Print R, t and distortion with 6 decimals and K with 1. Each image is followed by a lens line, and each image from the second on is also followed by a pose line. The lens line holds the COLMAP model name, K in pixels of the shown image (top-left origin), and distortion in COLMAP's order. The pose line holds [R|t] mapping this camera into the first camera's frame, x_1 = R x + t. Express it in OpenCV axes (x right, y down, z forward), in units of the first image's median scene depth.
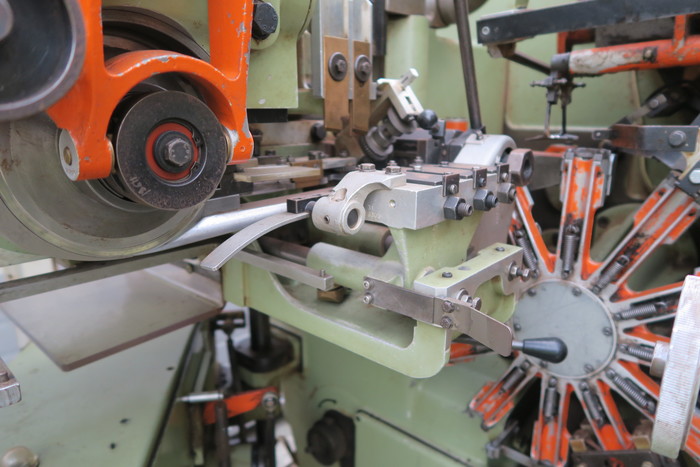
lens RADIAL K [[484.7, 0, 350.0], [0, 484.7, 233.5], [0, 0, 1]] dist [-0.027891, 0.003150]
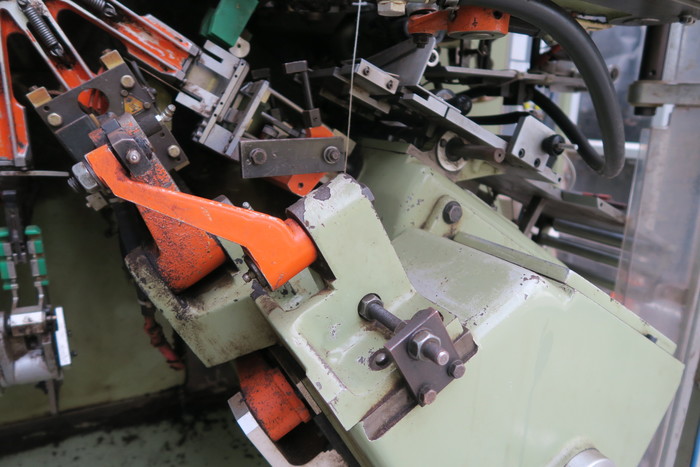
lens RADIAL K [[480.2, 0, 353.2], [0, 480.2, 234.2], [0, 0, 1]] dist [-0.027014, 0.005605]
pose [[0.351092, -0.219159, 0.910332, -0.093132], [0.203912, 0.966784, 0.154106, 0.704717], [-0.913868, 0.131523, 0.384120, 0.309375]]
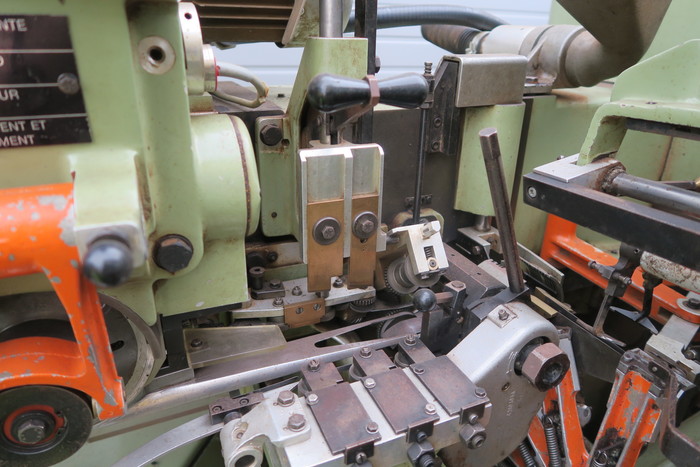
lens RADIAL K [[483.2, 0, 351.6], [0, 483.2, 233.6], [0, 0, 1]] dist [-0.024514, 0.004691]
pose [[0.909081, 0.189681, -0.370935, 0.314805], [-0.129442, 0.974876, 0.181277, -0.455687], [0.396001, -0.116781, 0.910794, 0.177964]]
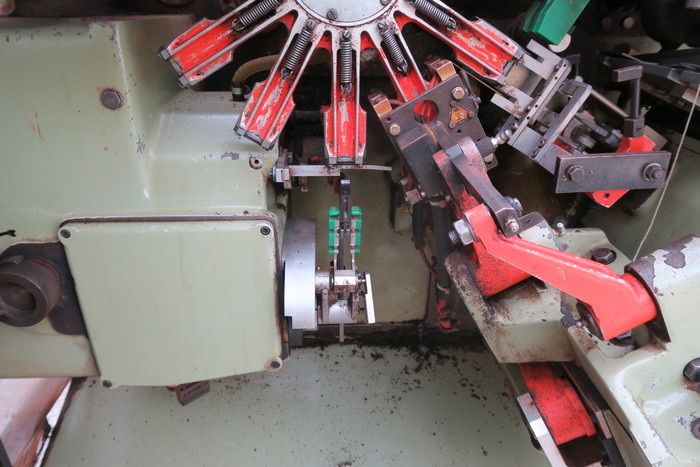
lens RADIAL K [[480.2, 0, 353.2], [0, 480.2, 234.2], [0, 0, 1]] dist [-0.027014, 0.005605]
pose [[0.706069, -0.300618, 0.641168, -0.205675], [0.168792, 0.950769, 0.259900, 0.468628], [-0.687733, -0.075283, 0.722050, 0.433900]]
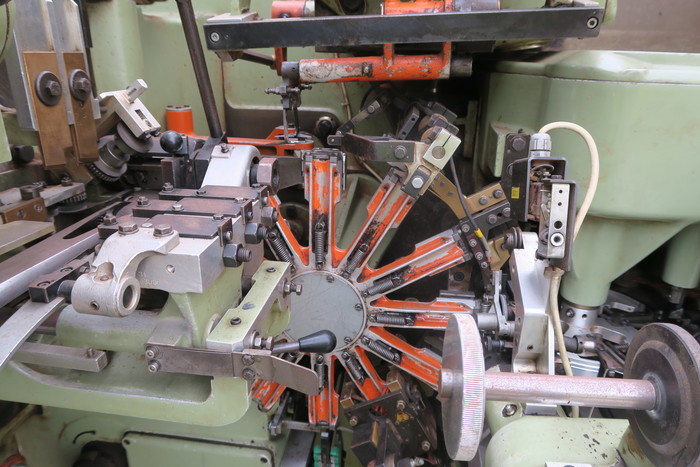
lens RADIAL K [[480.2, 0, 353.2], [0, 480.2, 234.2], [0, 0, 1]] dist [-0.027014, 0.005605]
pose [[0.825149, -0.184452, 0.533953, -0.065050], [0.122065, 0.981080, 0.150275, -0.148104], [-0.551569, -0.058822, 0.832053, 0.049913]]
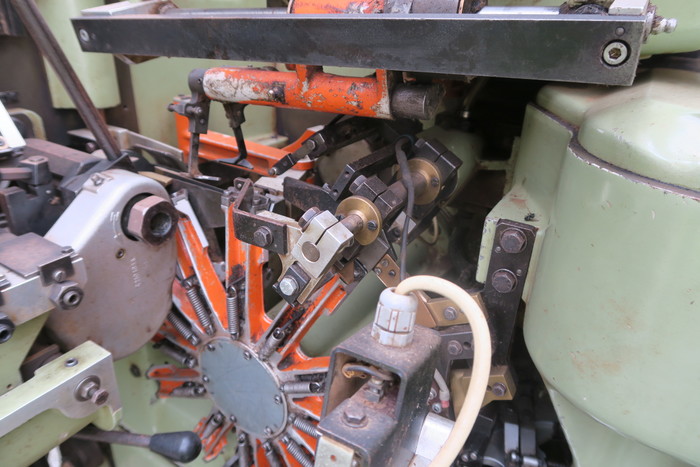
lens RADIAL K [[480.2, 0, 353.2], [0, 480.2, 234.2], [0, 0, 1]] dist [-0.027014, 0.005605]
pose [[0.981798, -0.038690, 0.185944, 0.526022], [0.000195, 0.979235, 0.202727, -0.273863], [-0.189926, -0.199001, 0.961419, 0.192396]]
